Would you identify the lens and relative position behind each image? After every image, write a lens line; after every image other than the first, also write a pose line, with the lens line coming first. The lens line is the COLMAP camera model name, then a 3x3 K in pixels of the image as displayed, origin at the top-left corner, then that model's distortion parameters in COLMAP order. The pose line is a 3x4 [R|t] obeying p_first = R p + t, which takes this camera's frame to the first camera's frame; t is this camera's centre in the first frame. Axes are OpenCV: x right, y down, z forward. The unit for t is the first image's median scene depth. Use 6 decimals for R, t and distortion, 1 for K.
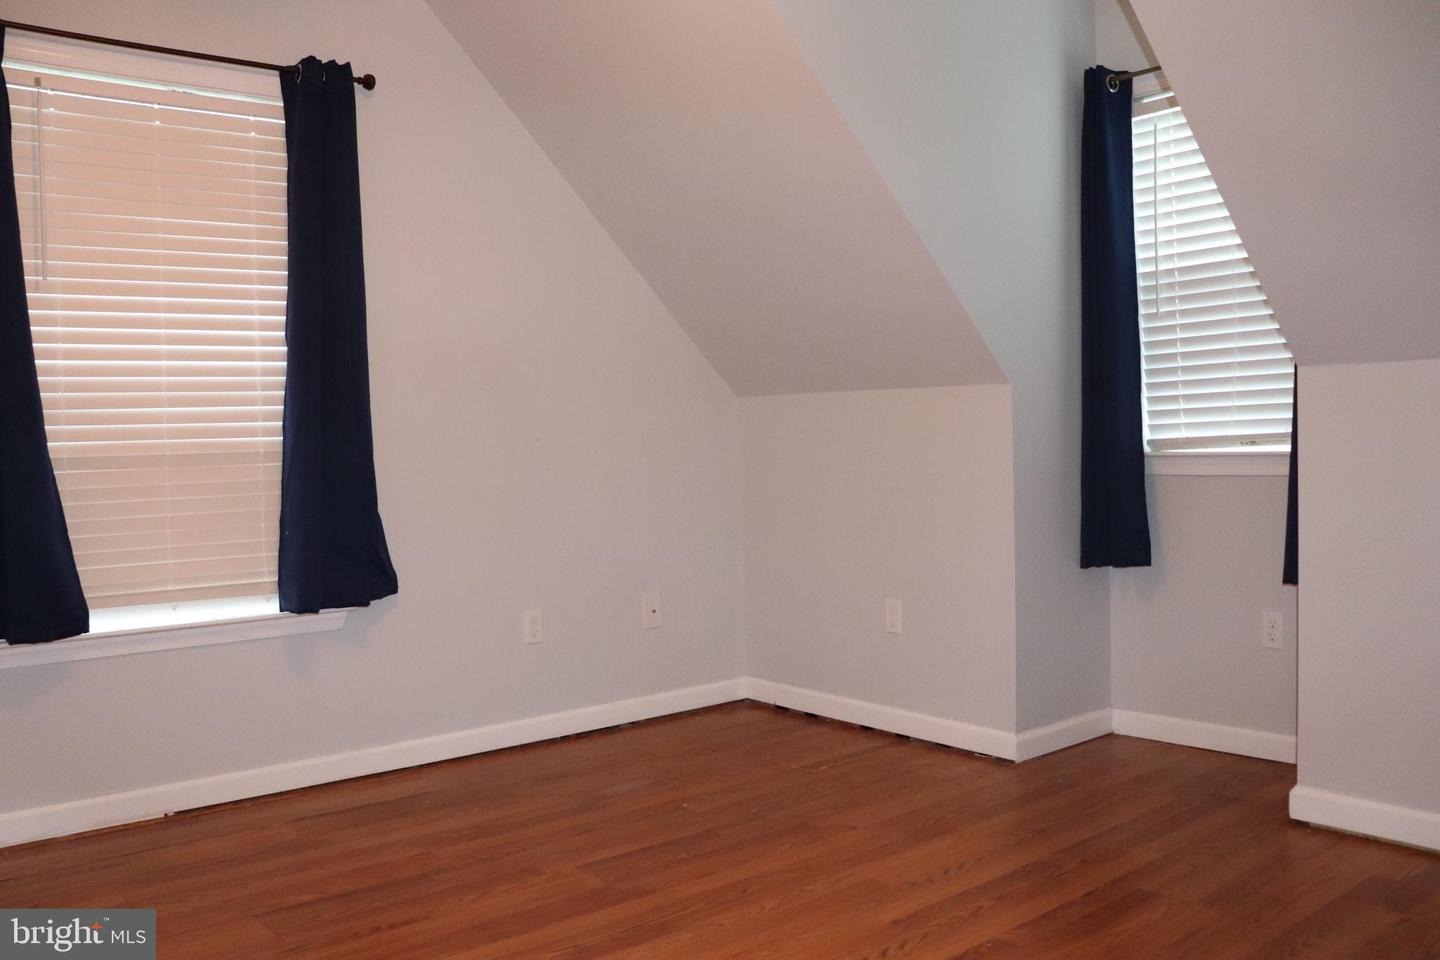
lens RADIAL K [[1198.7, 0, 728.4], [0, 1198.7, 488.1], [0, 0, 1]] dist [-0.174458, 0.153313]
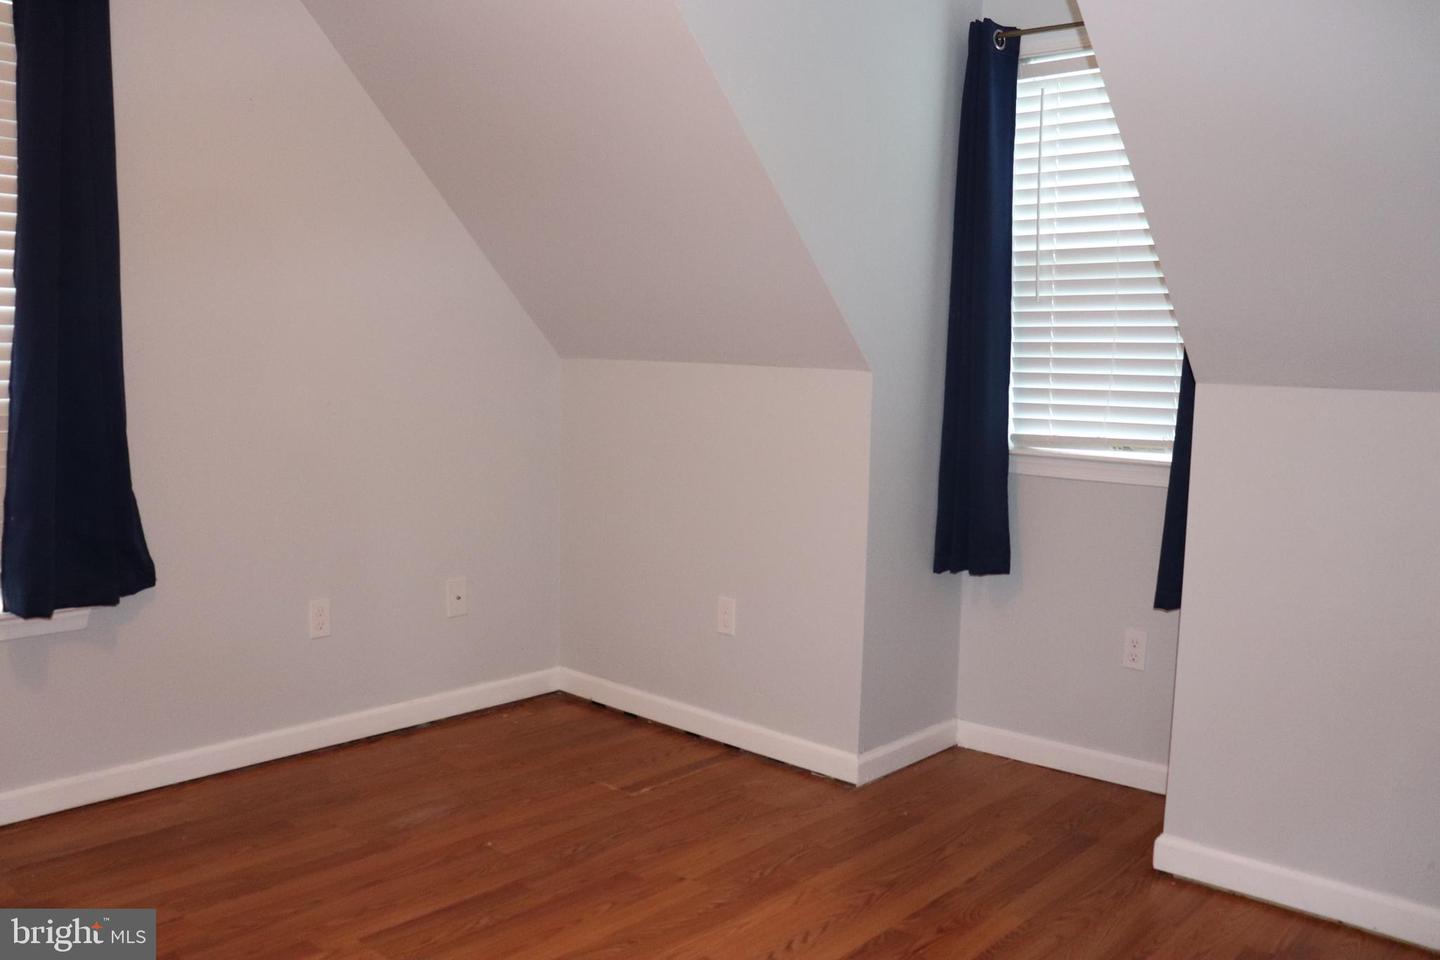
lens RADIAL K [[1198.7, 0, 725.9], [0, 1198.7, 481.3], [0, 0, 1]] dist [-0.174458, 0.153313]
pose [[0.987367, 0.035821, 0.154348, -0.006638], [-0.045300, 0.997268, 0.058339, -0.051487], [-0.151836, -0.064594, 0.986293, 0.121713]]
